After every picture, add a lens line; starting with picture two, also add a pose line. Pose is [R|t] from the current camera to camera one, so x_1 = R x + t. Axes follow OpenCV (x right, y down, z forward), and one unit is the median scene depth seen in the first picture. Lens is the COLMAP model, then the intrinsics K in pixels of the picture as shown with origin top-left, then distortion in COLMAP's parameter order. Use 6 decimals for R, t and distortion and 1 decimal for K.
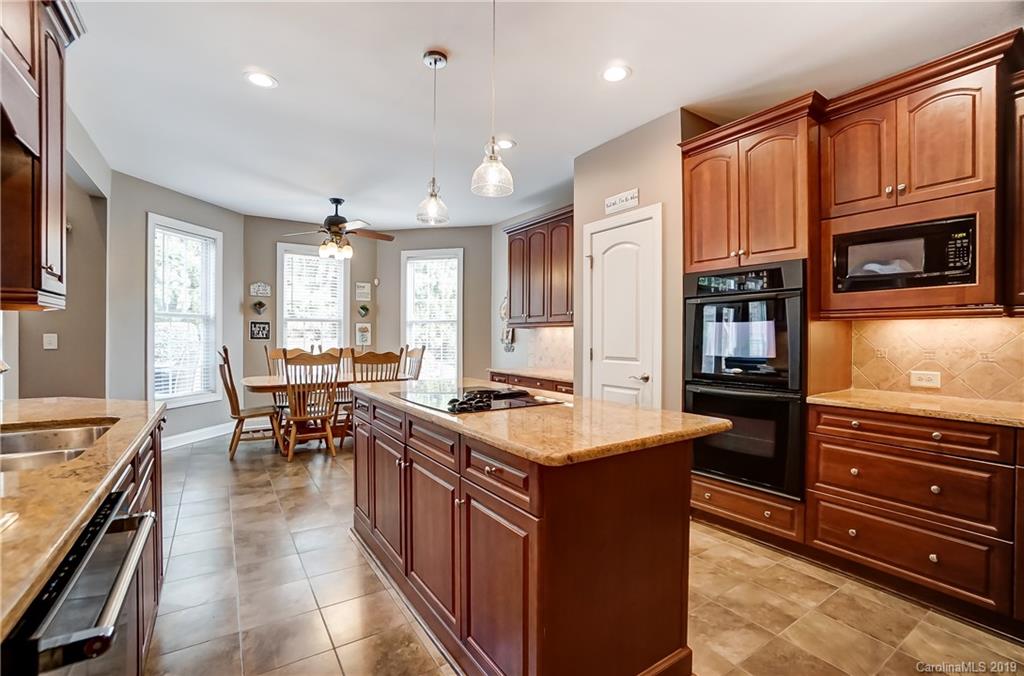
lens RADIAL K [[460.6, 0, 514.3], [0, 460.6, 340.4], [0, 0, 1]] dist [-0.050437, 0.013422]
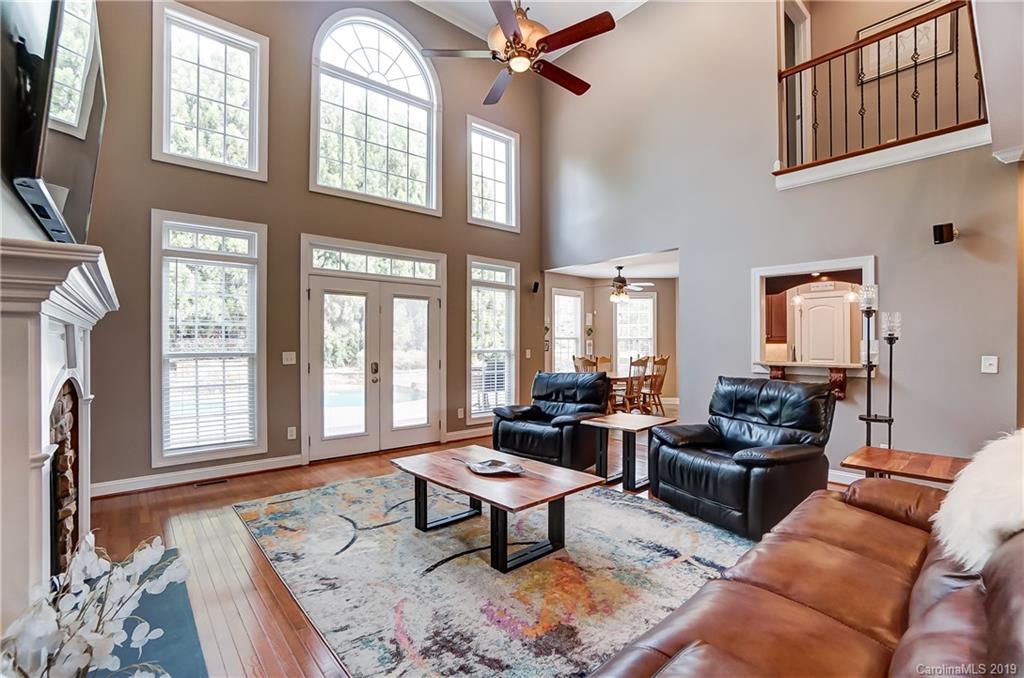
lens RADIAL K [[460.6, 0, 523.5], [0, 460.6, 342.7], [0, 0, 1]] dist [-0.050437, 0.013422]
pose [[0.988696, -0.007176, 0.149759, -0.869010], [0.008782, 0.999911, -0.010061, -0.016853], [-0.149674, 0.011262, 0.988671, -0.522075]]
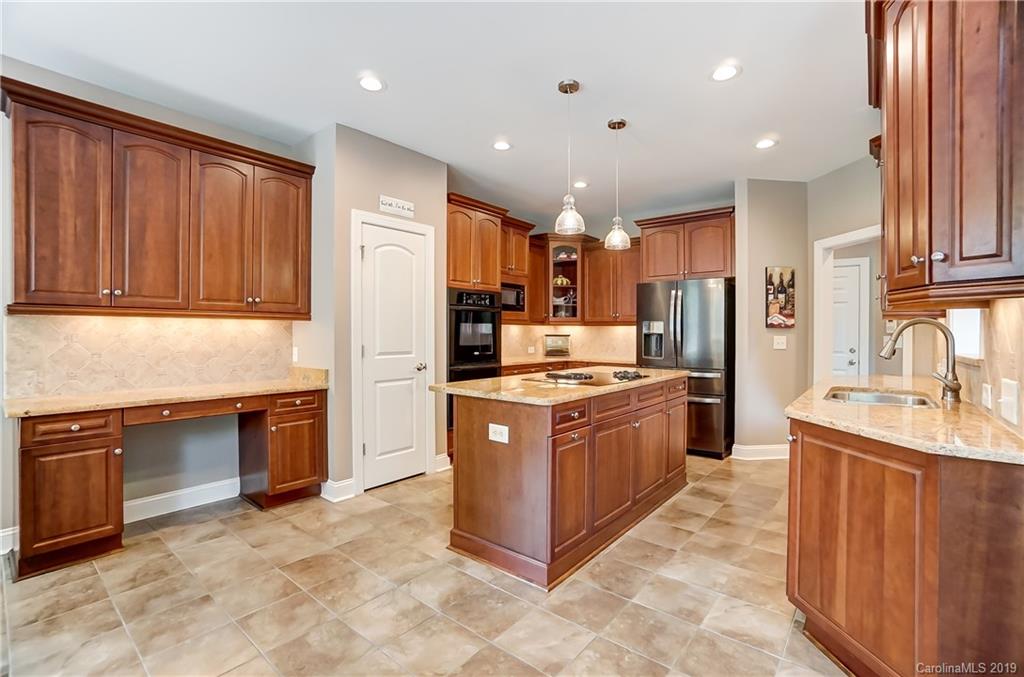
lens RADIAL K [[460.6, 0, 527.0], [0, 460.6, 334.2], [0, 0, 1]] dist [-0.050437, 0.013422]
pose [[-0.310904, -0.012419, 0.950360, -0.518412], [0.001954, 0.999904, 0.013706, -0.011342], [-0.950439, 0.006118, -0.310850, 0.615077]]
